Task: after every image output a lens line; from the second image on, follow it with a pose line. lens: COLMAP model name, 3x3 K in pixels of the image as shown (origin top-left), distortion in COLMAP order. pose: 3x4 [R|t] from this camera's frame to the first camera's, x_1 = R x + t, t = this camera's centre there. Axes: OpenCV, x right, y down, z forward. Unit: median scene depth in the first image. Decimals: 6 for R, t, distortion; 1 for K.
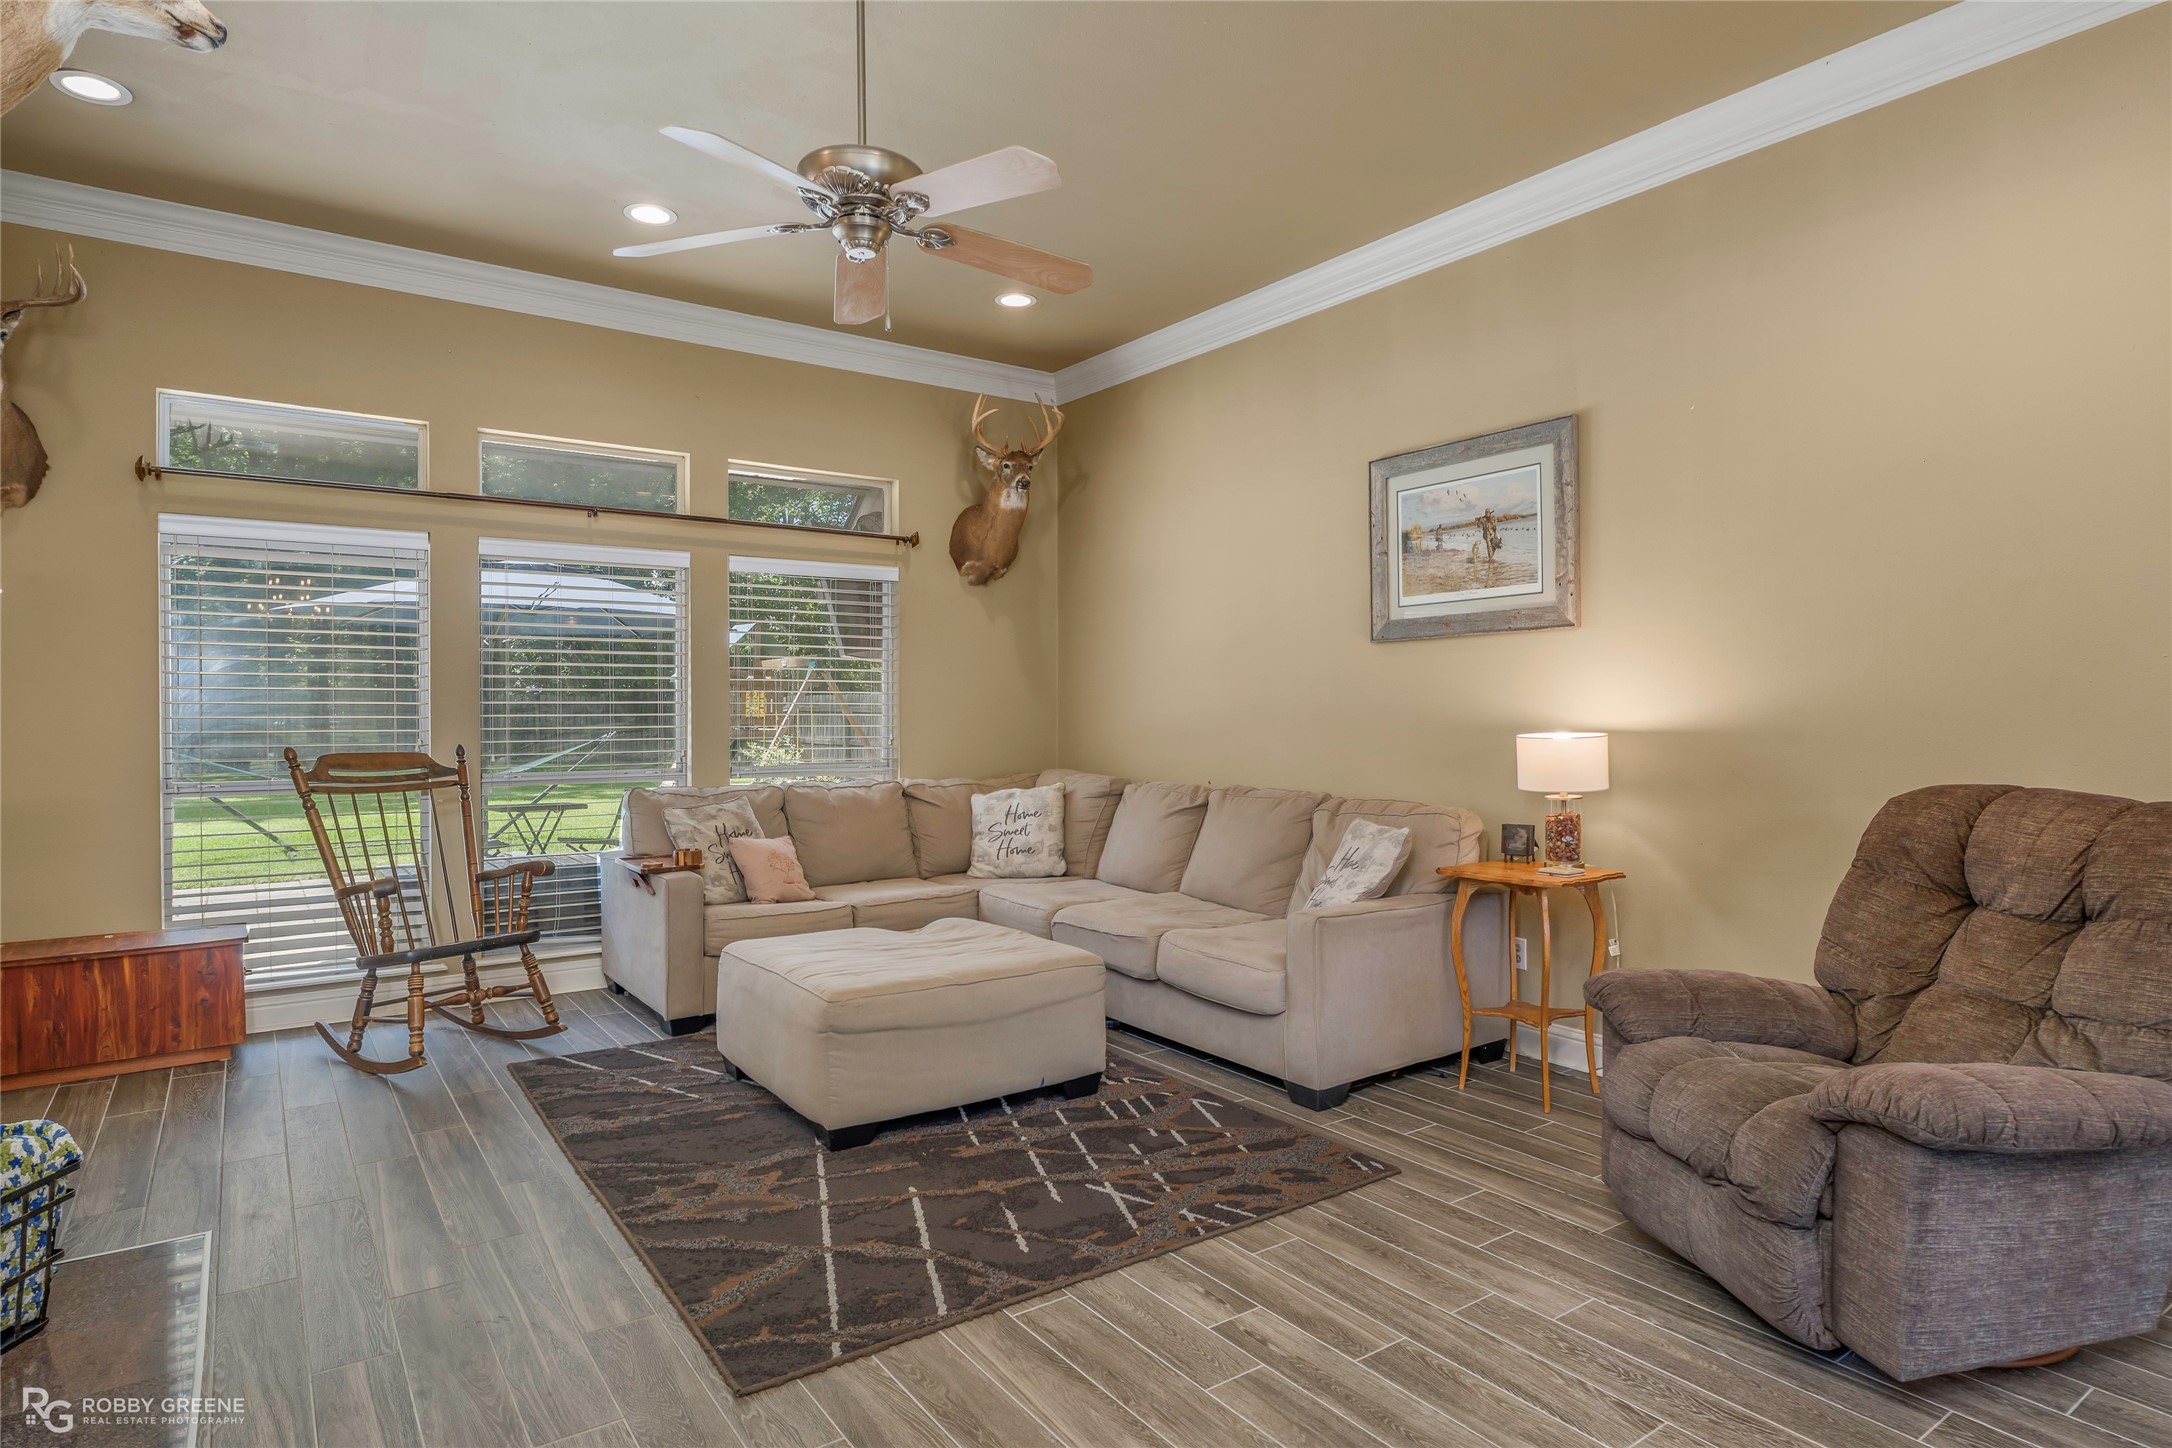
lens RADIAL K [[1201.1, 0, 1086.0], [0, 1201.1, 724.0], [0, 0, 1]] dist [-0.004405, 0.001443]
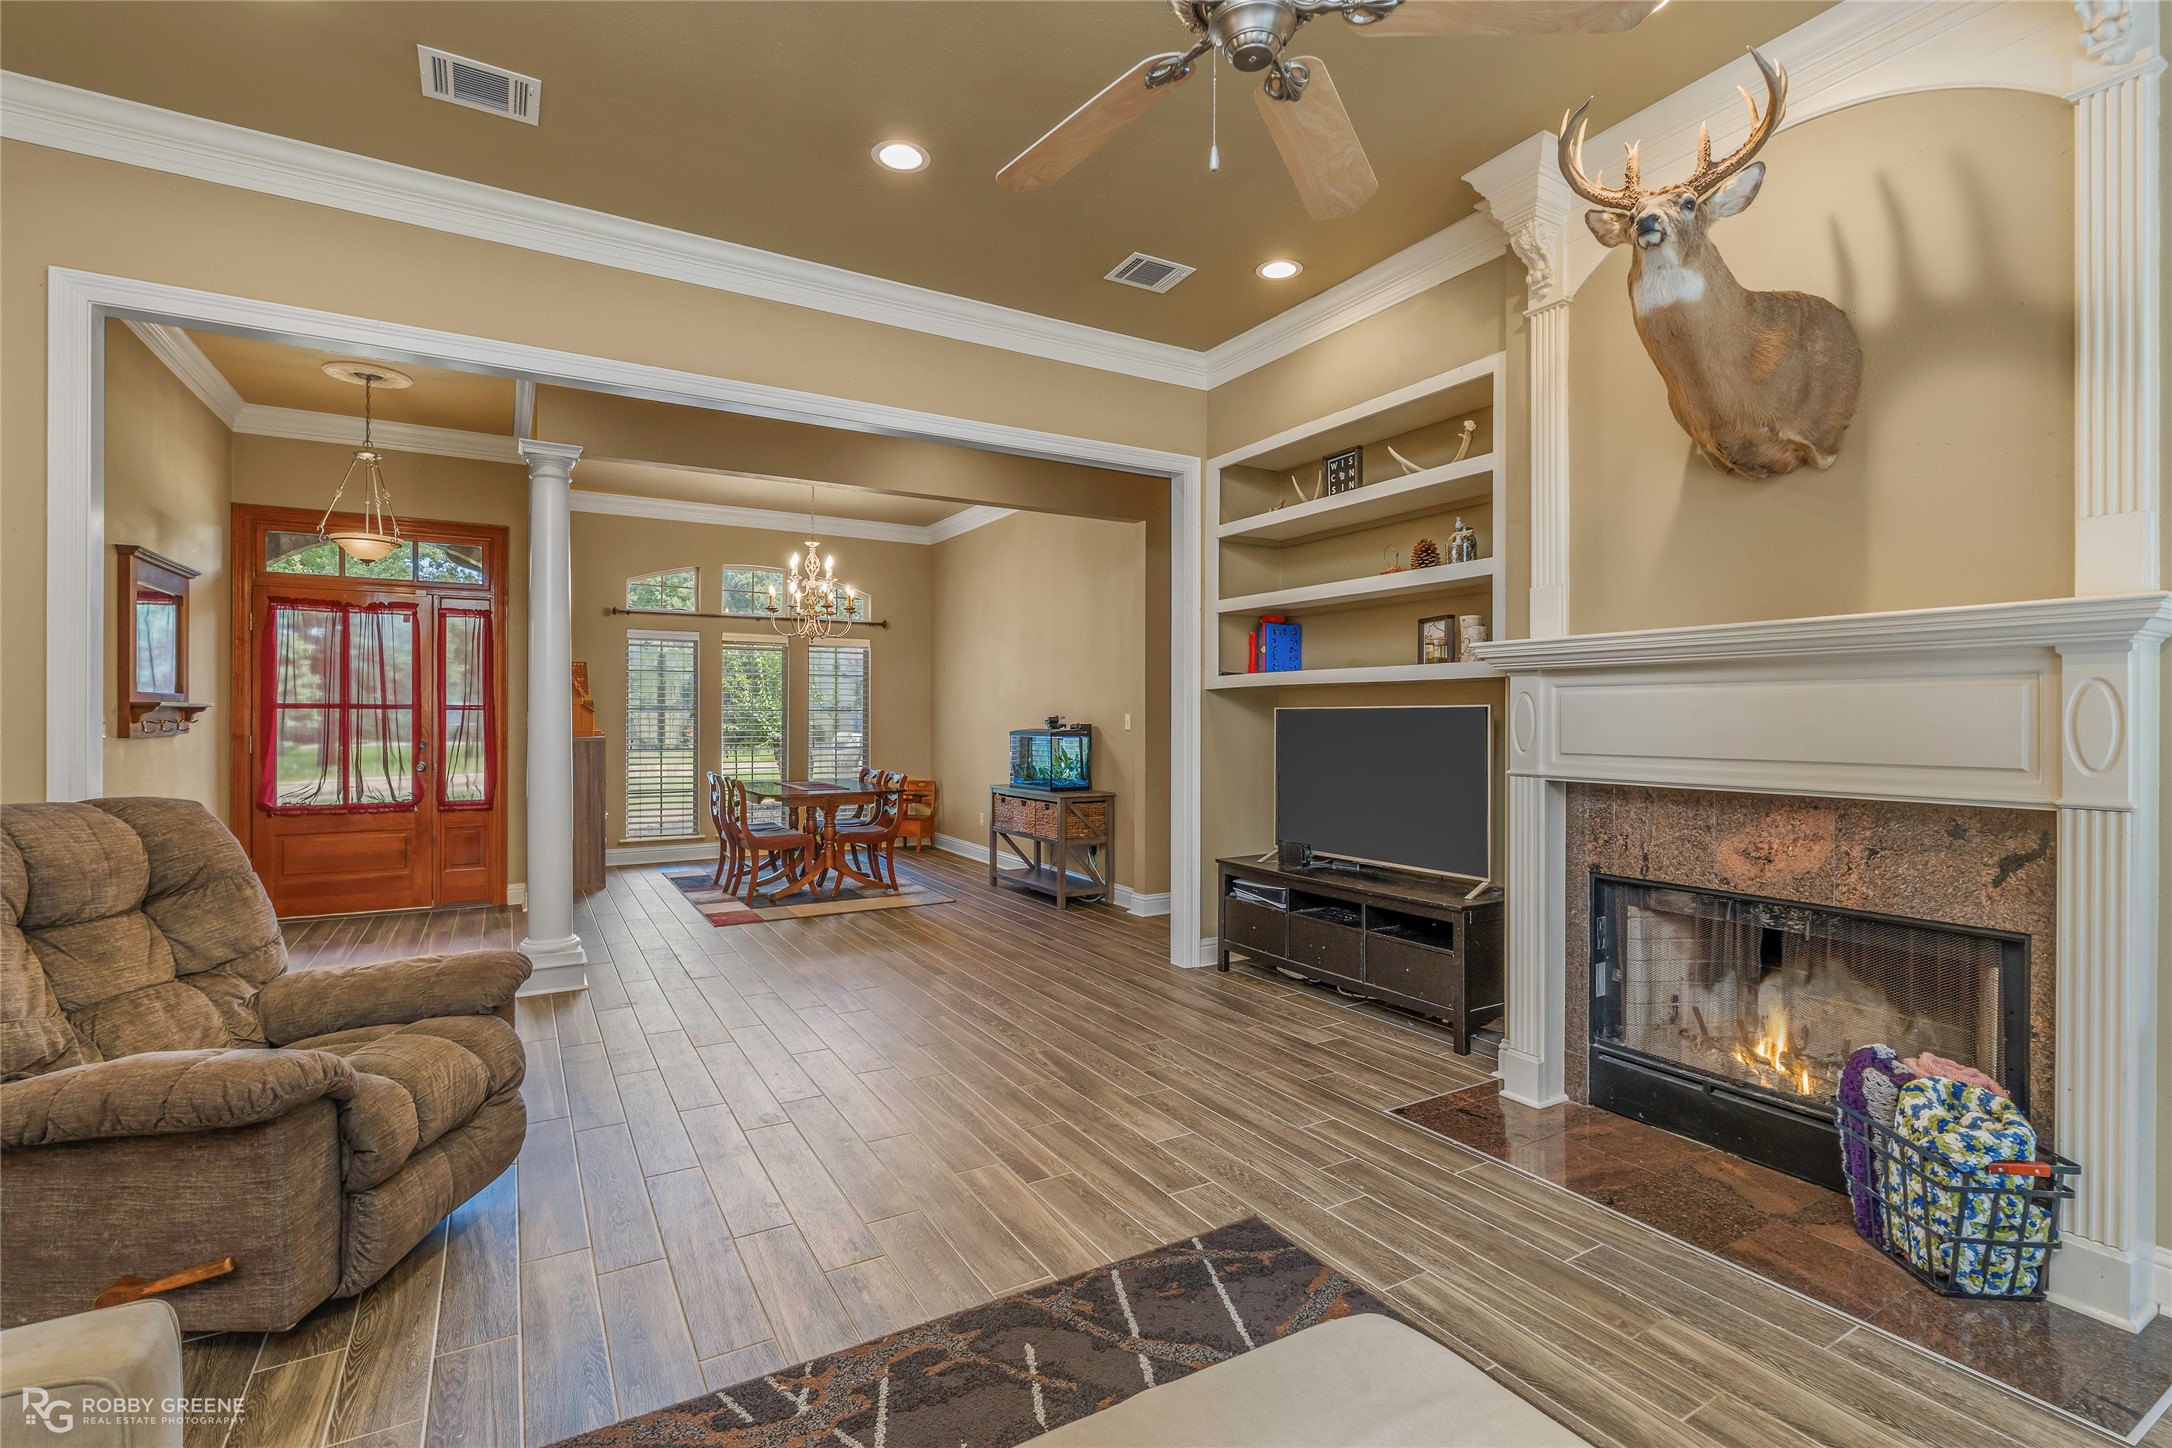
lens RADIAL K [[981.3, 0, 1090.9], [0, 981.3, 714.3], [0, 0, 1]] dist [-0.001575, -0.000319]
pose [[-0.996675, -0.000902, 0.081471, -0.117138], [-0.000044, 0.999944, 0.010538, -0.020587], [-0.081476, 0.010499, -0.996620, 1.301054]]
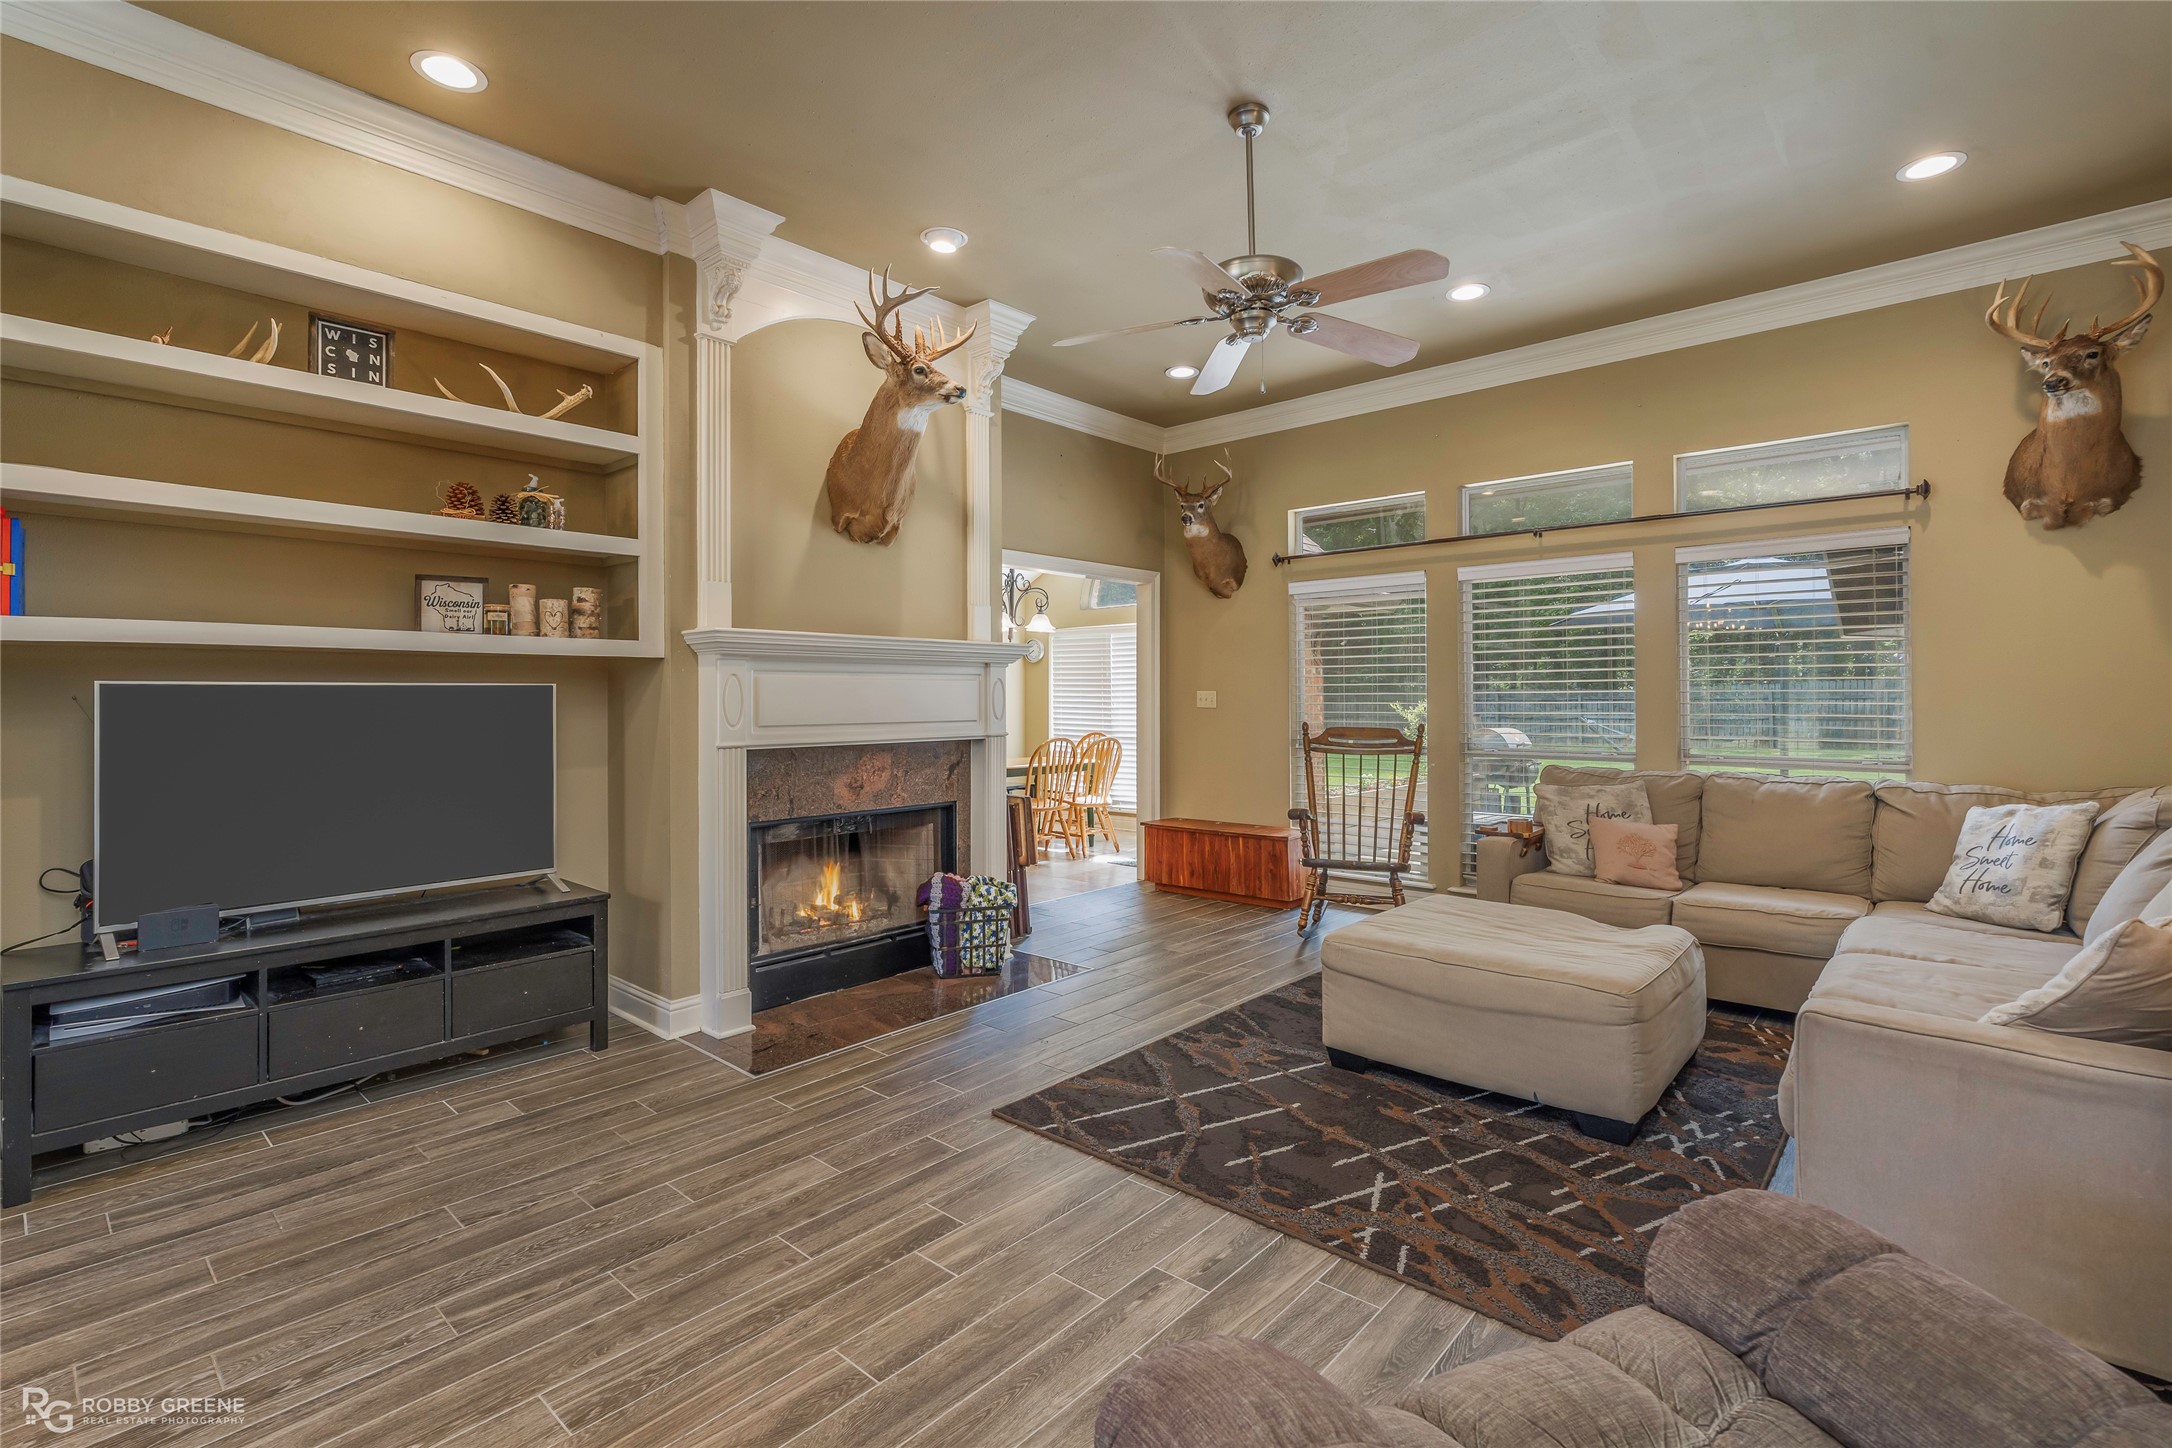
lens RADIAL K [[988.0, 0, 1081.7], [0, 988.0, 694.5], [0, 0, 1]] dist [-0.004843, -0.000135]
pose [[0.219400, -0.004223, -0.975626, 0.653031], [-0.008895, 0.999940, -0.006328, -0.007356], [0.975594, 0.010067, 0.219349, 0.496053]]
